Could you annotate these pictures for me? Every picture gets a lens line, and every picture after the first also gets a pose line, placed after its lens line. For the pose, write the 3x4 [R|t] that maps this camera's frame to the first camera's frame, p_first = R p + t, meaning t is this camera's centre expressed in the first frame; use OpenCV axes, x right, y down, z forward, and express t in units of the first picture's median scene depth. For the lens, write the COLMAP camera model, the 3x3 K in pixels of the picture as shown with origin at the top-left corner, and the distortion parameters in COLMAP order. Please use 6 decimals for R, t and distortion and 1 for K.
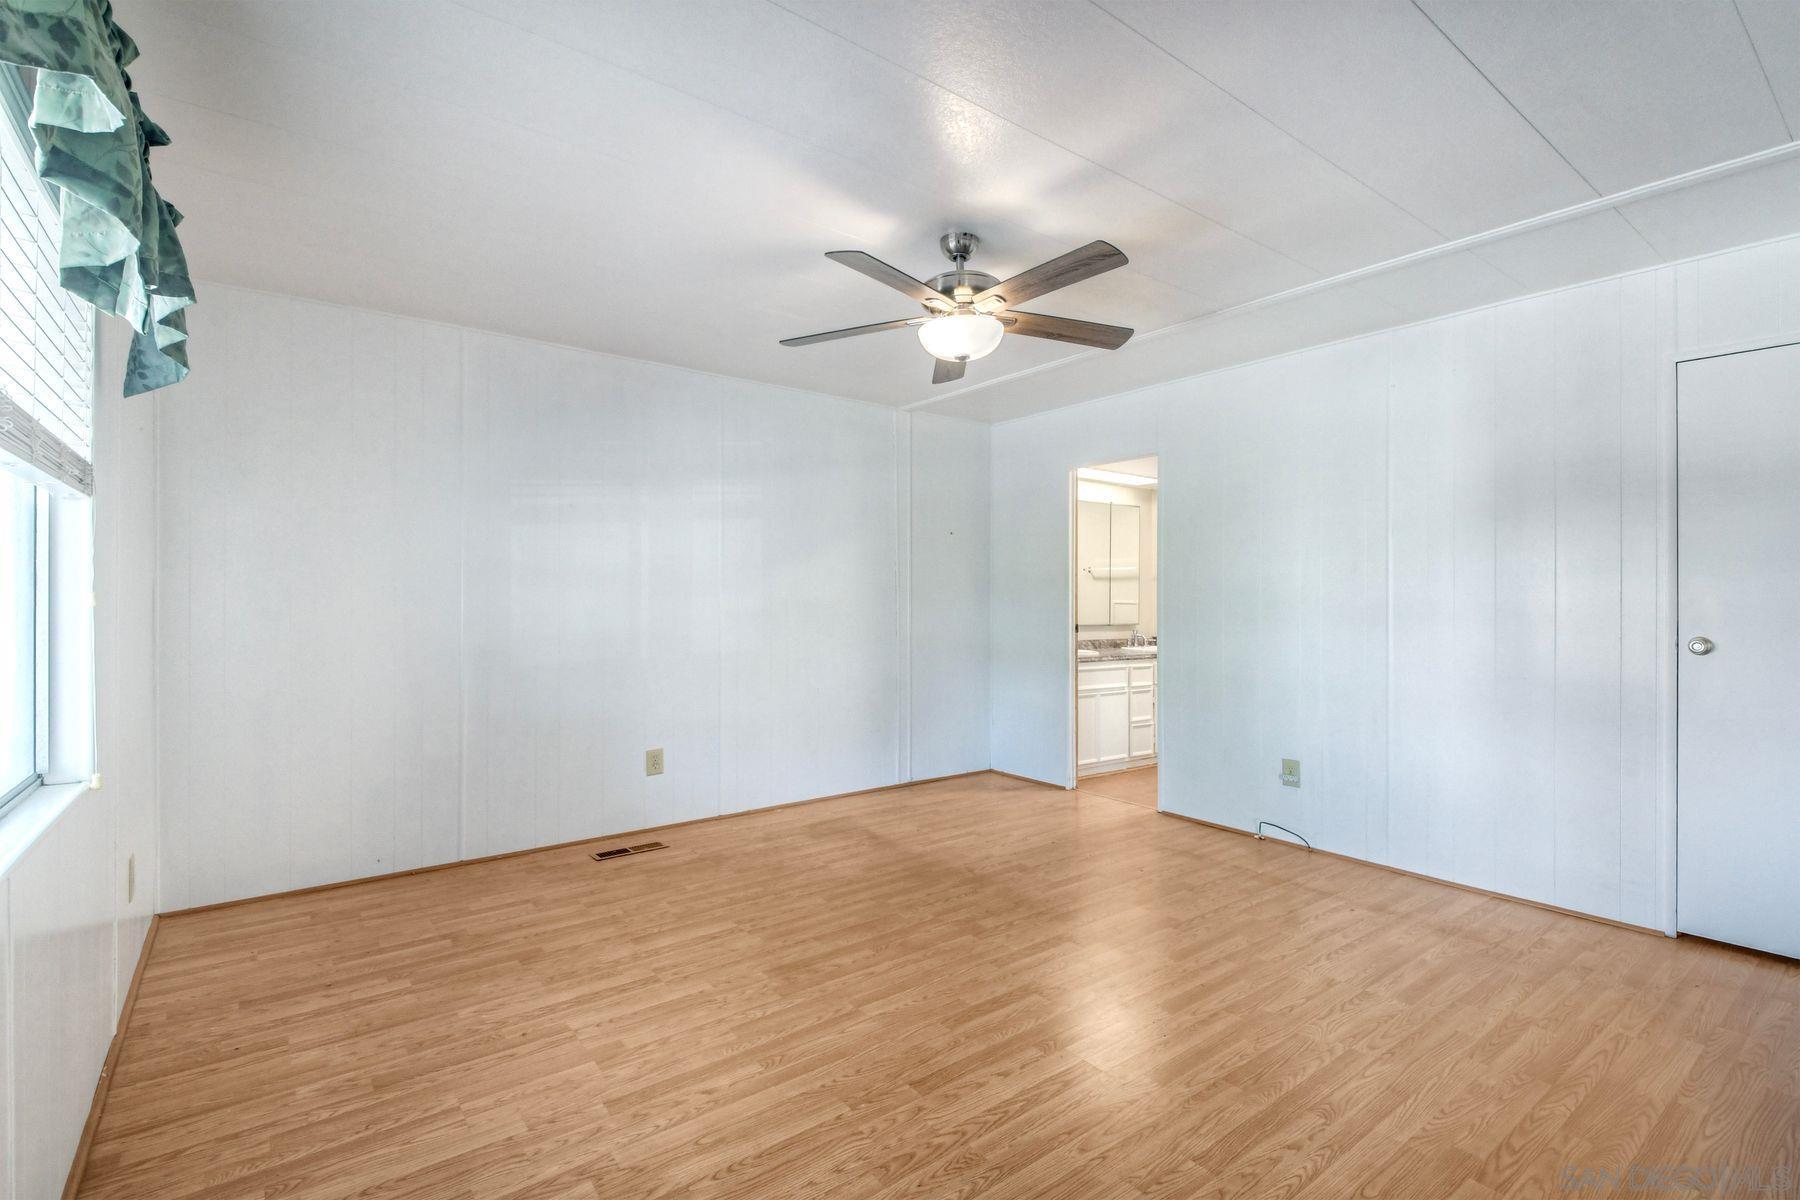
lens RADIAL K [[822.9, 0, 934.7], [0, 822.9, 601.2], [0, 0, 1]] dist [0.063776, -0.054820]
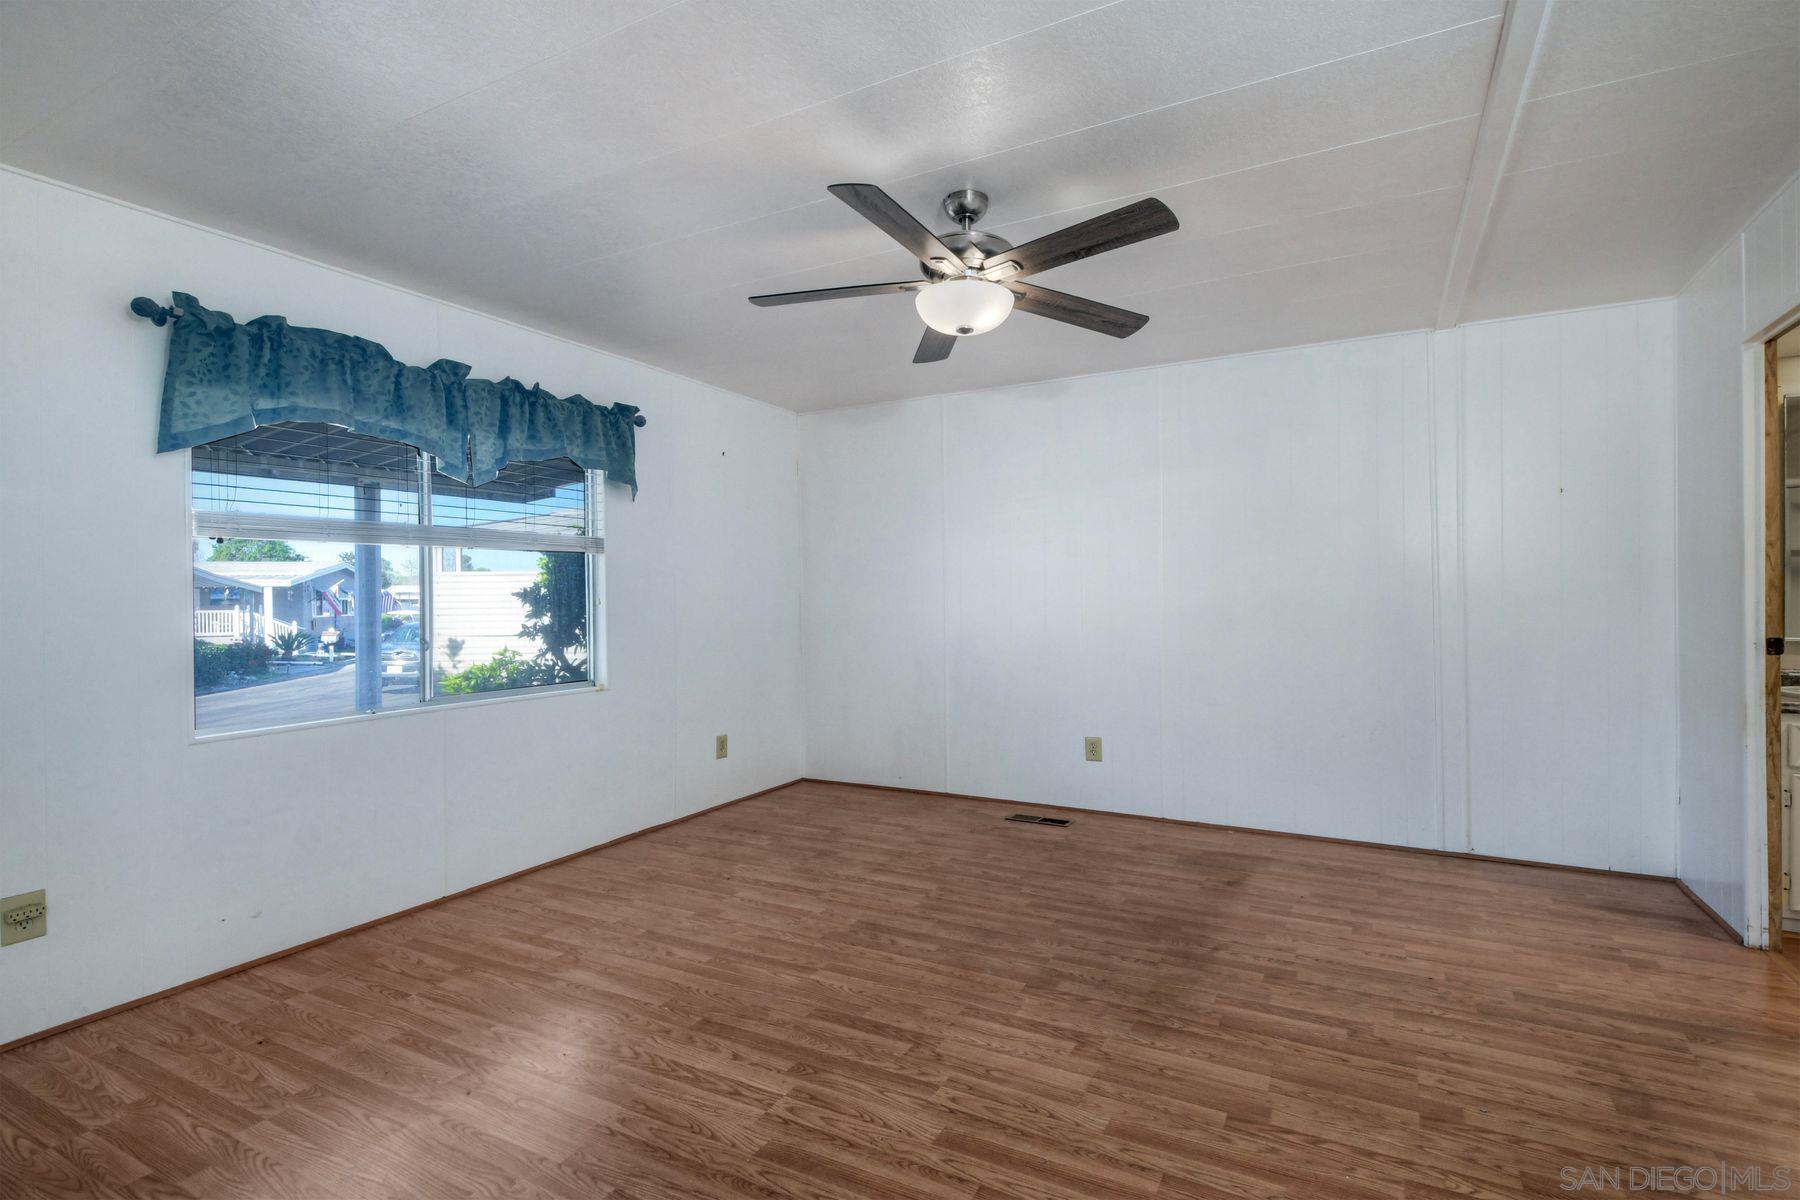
lens RADIAL K [[852.6, 0, 939.2], [0, 852.6, 590.0], [0, 0, 1]] dist [0.048813, -0.025577]
pose [[0.414068, -0.010119, -0.910190, 0.747628], [0.004578, 0.999949, -0.009034, 0.011342], [0.910234, -0.000427, 0.414093, 0.523354]]
